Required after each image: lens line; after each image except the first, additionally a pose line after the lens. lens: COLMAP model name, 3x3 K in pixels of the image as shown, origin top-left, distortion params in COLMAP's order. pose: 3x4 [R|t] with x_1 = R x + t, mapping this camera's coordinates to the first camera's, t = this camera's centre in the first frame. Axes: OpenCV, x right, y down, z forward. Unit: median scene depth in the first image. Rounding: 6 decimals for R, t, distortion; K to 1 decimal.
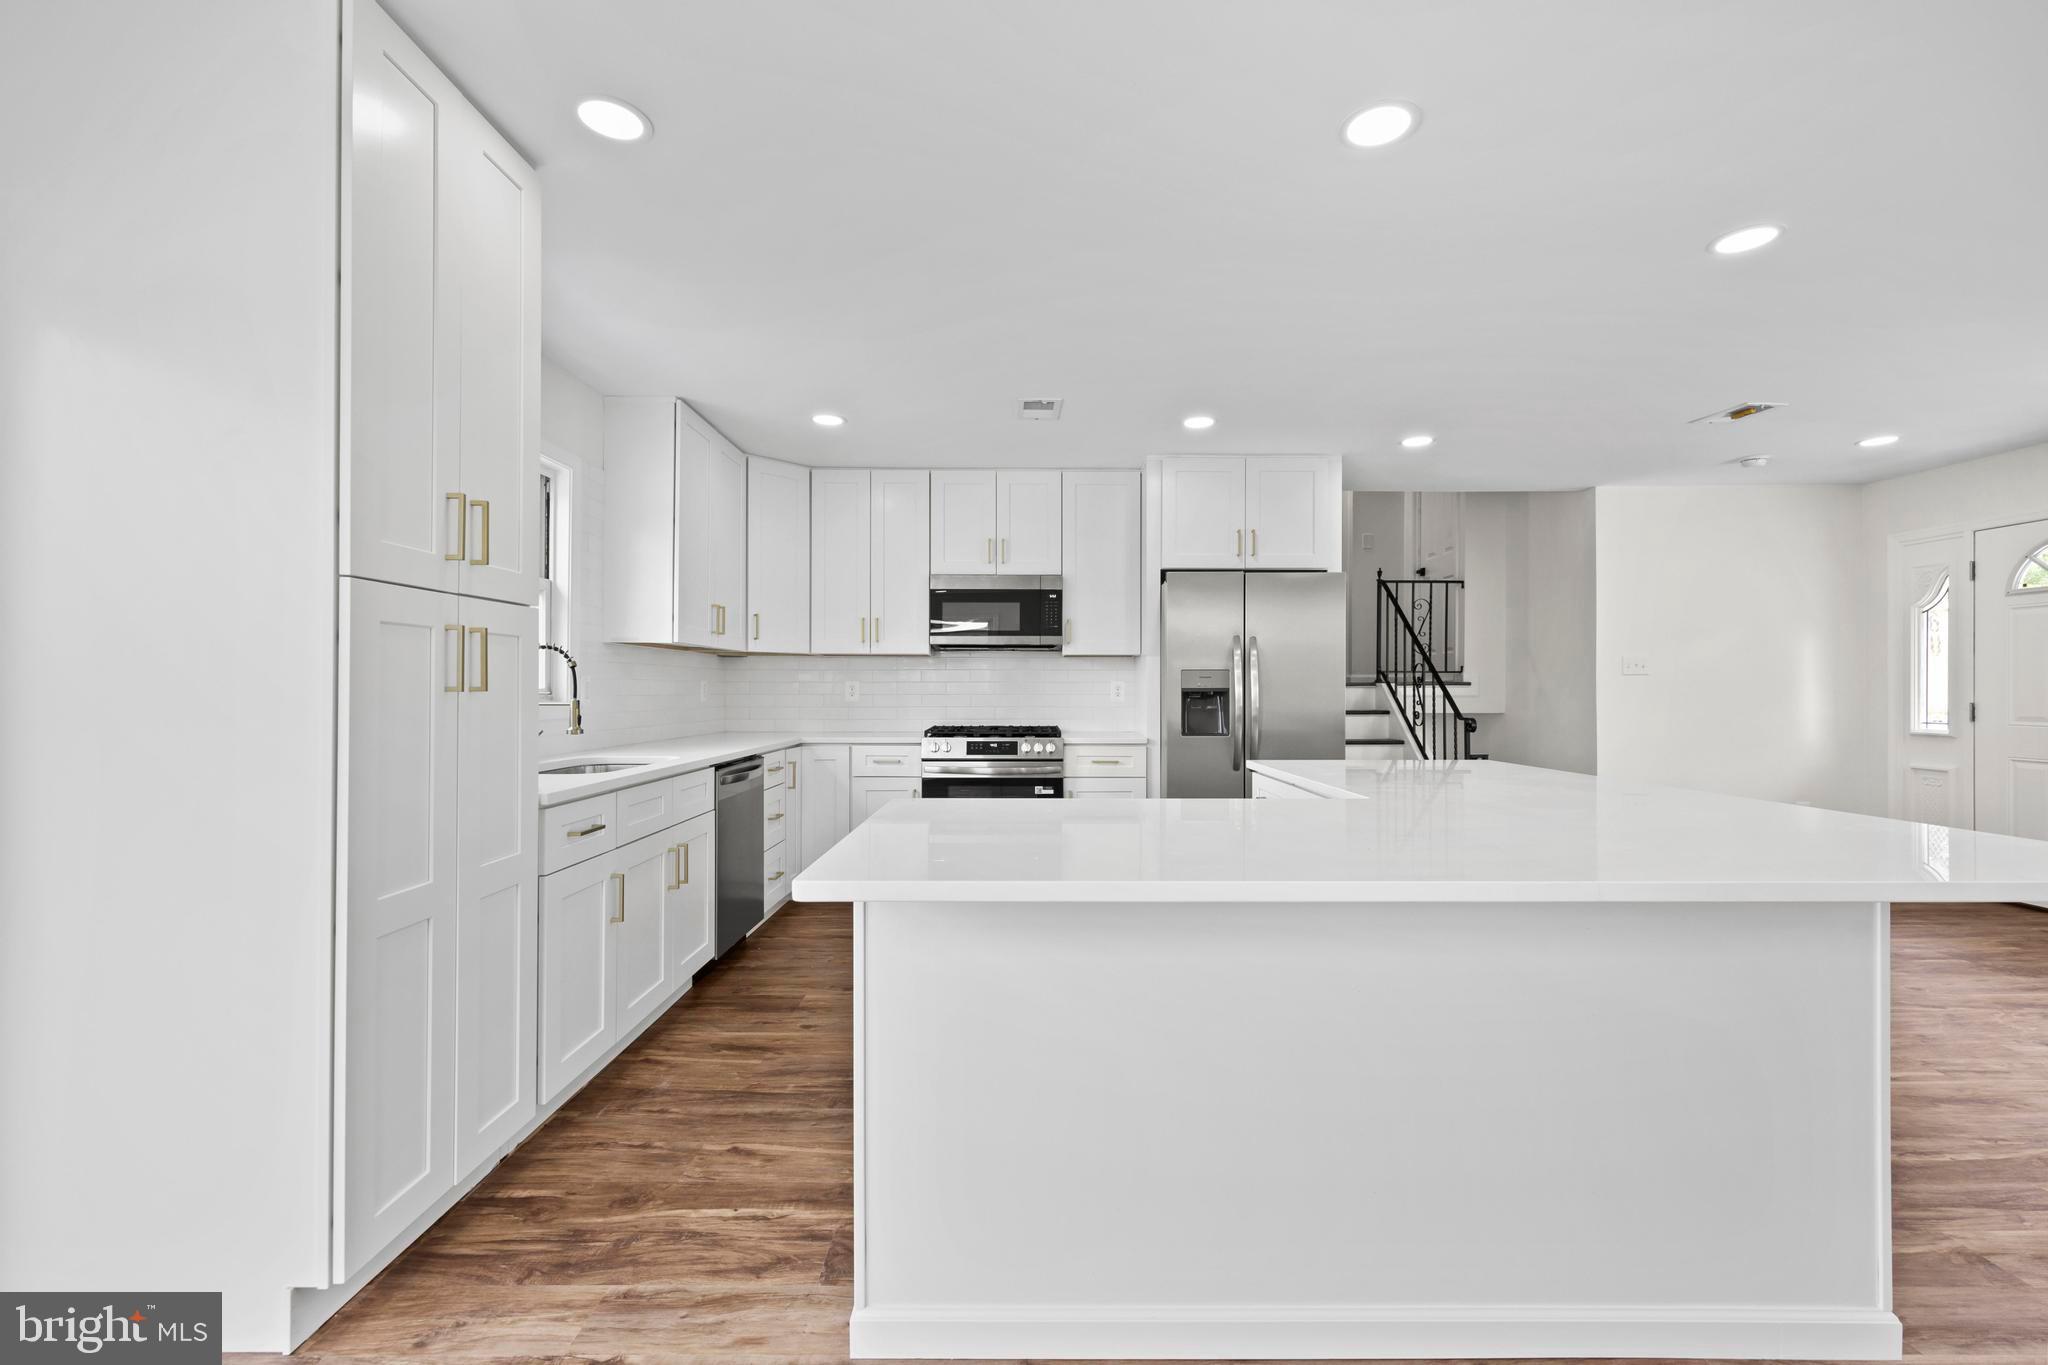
lens RADIAL K [[862.0, 0, 1031.4], [0, 862.0, 691.0], [0, 0, 1]] dist [0.014023, -0.004248]
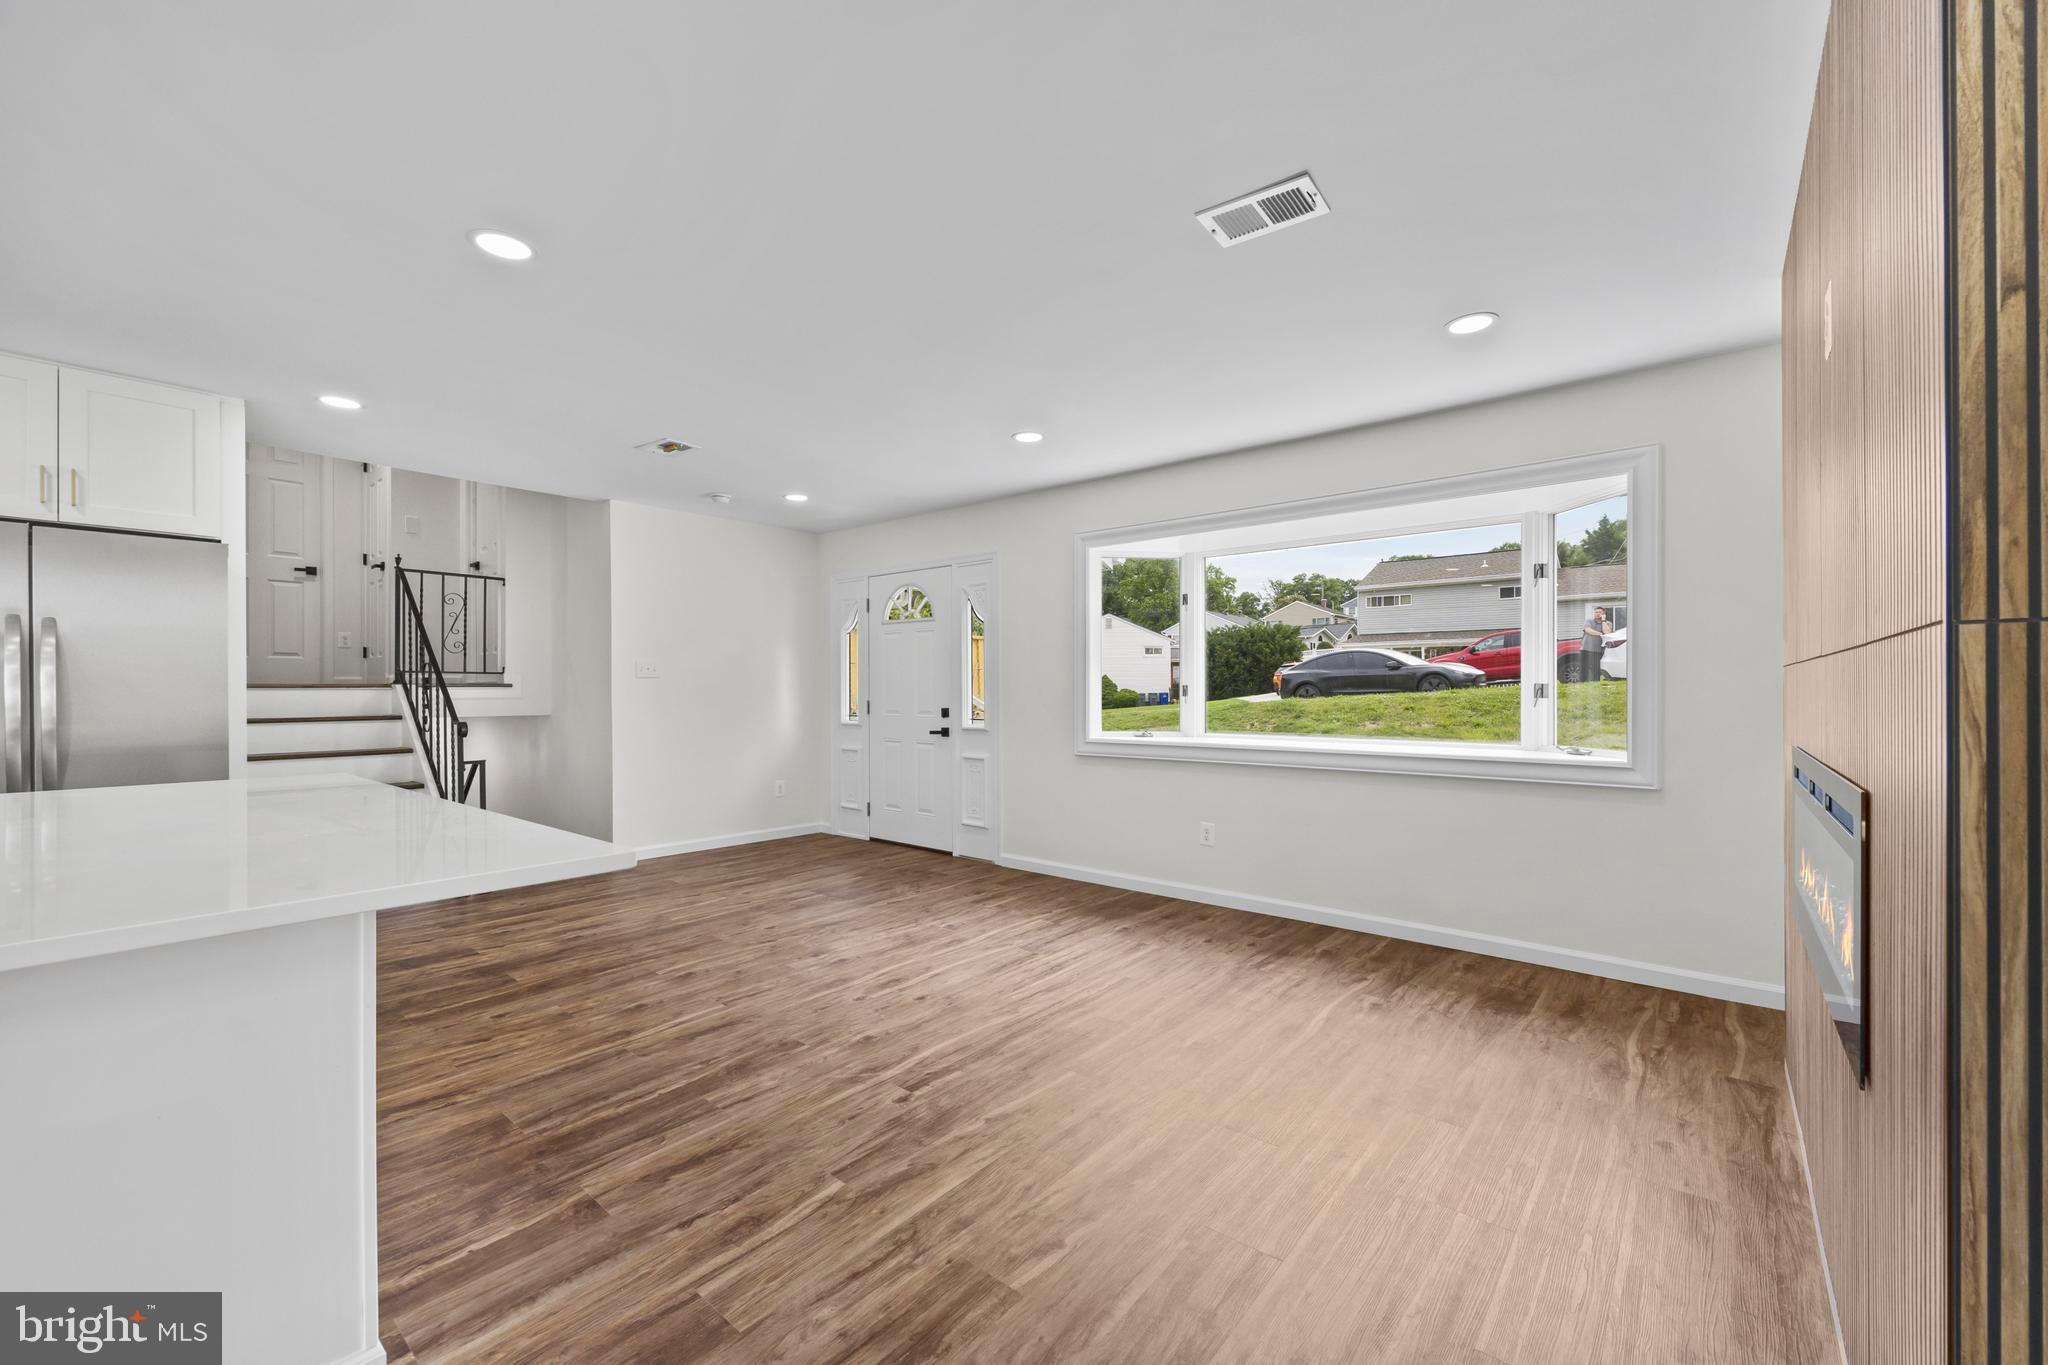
lens RADIAL K [[816.7, 0, 1023.4], [0, 816.7, 691.2], [0, 0, 1]] dist [-0.003735, -0.000165]
pose [[0.649412, -0.001982, 0.760434, 0.256657], [0.002667, 0.999996, 0.000329, -0.000752], [-0.760432, 0.001814, 0.649415, -0.038979]]
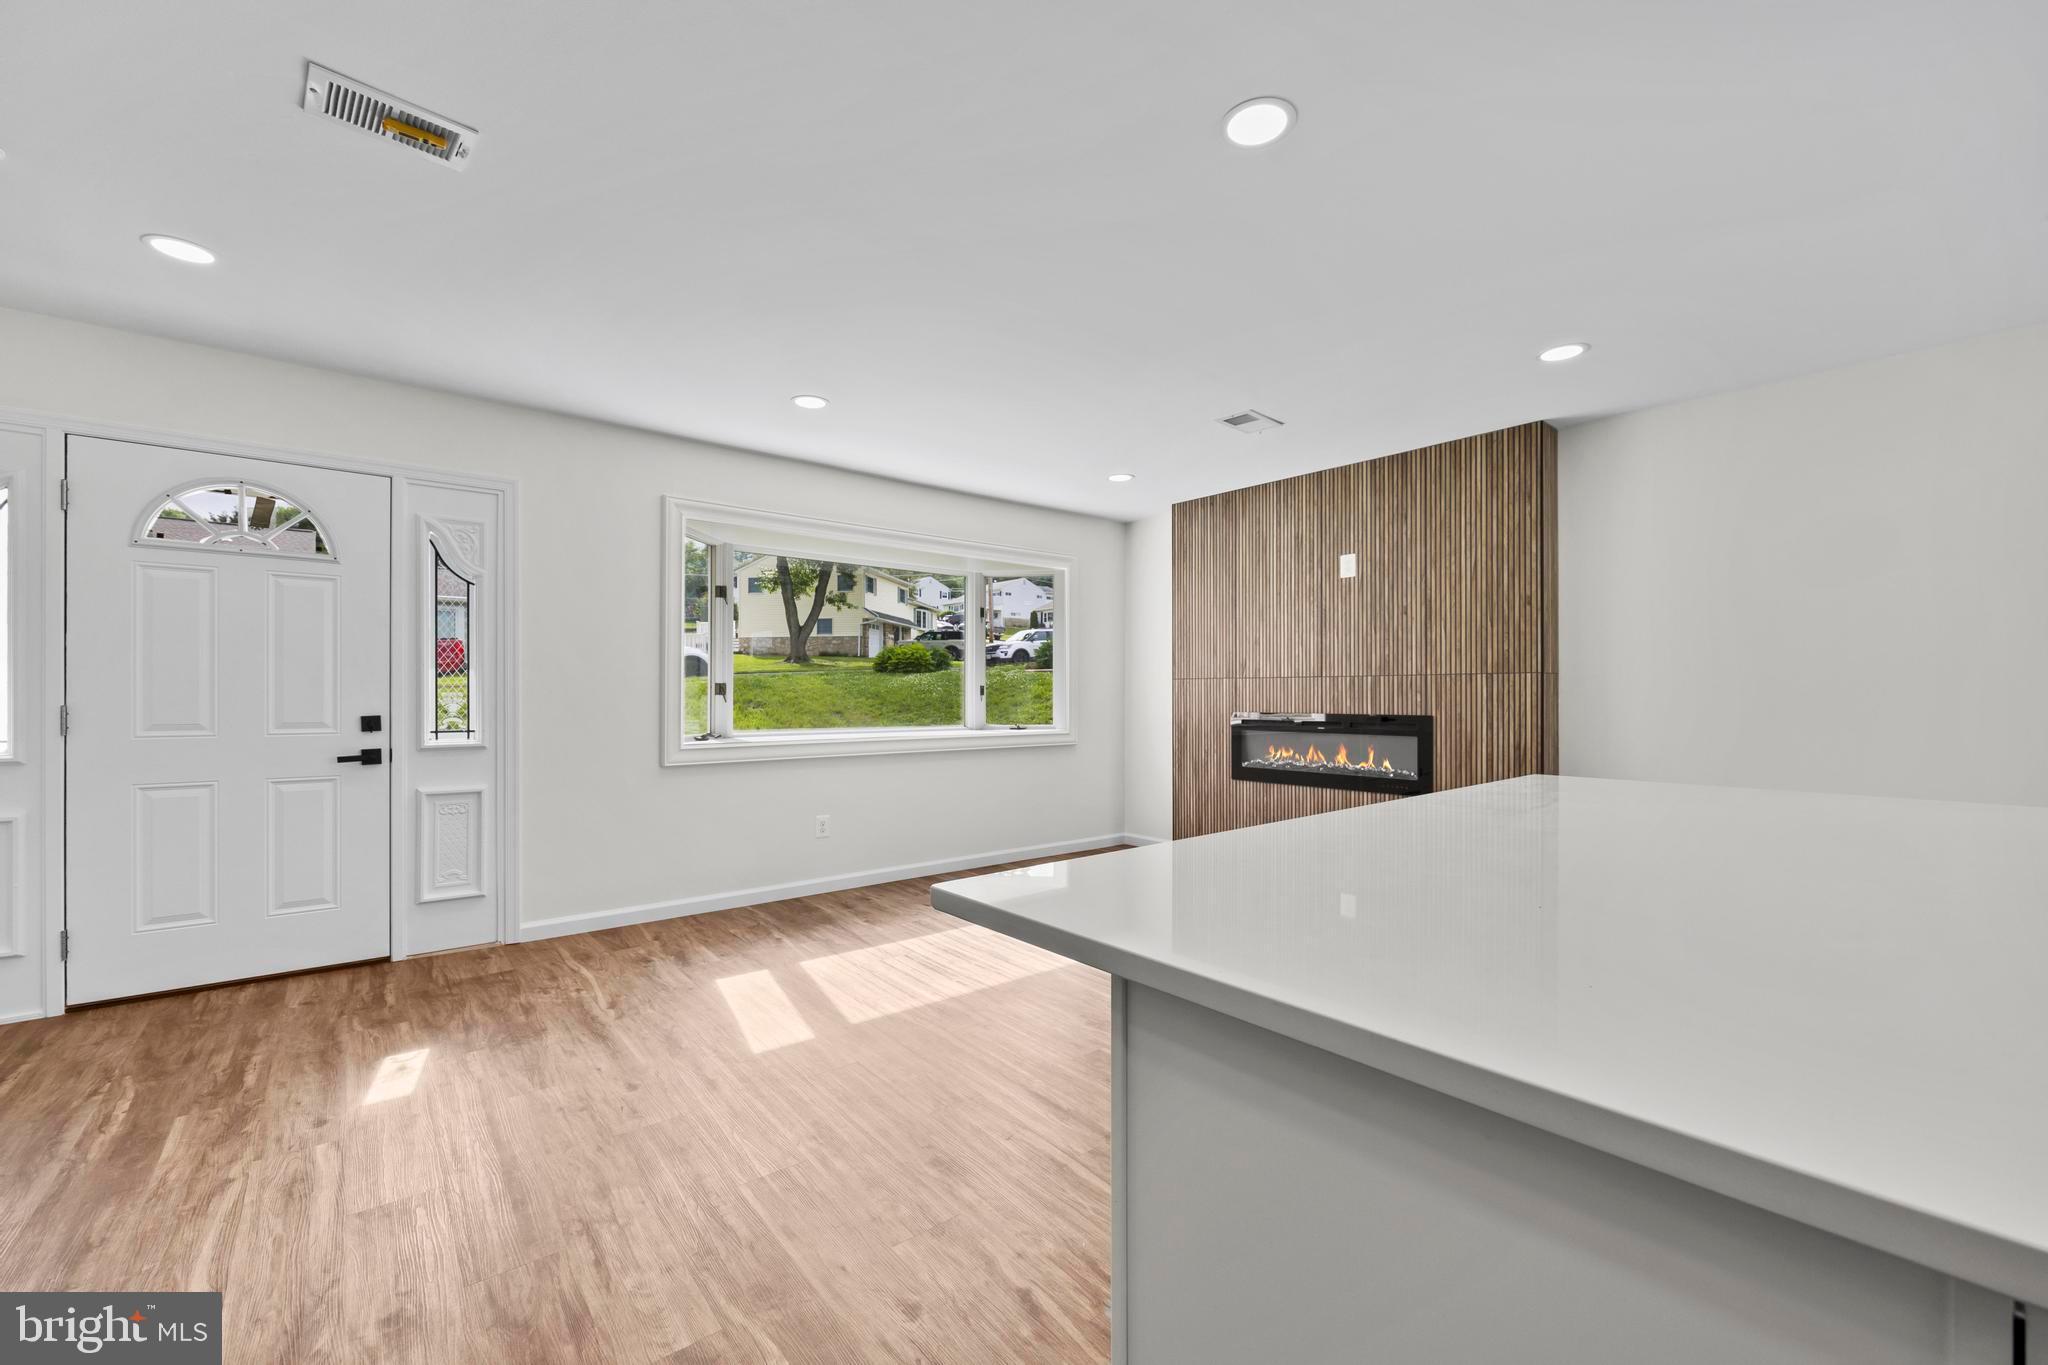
lens RADIAL K [[817.2, 0, 1022.0], [0, 817.2, 697.8], [0, 0, 1]] dist [-0.006699, 0.000195]
pose [[-0.628069, -0.003705, 0.778148, 0.193221], [0.000710, 0.999986, 0.005334, 0.005376], [-0.778157, 0.003903, -0.628058, 0.861527]]
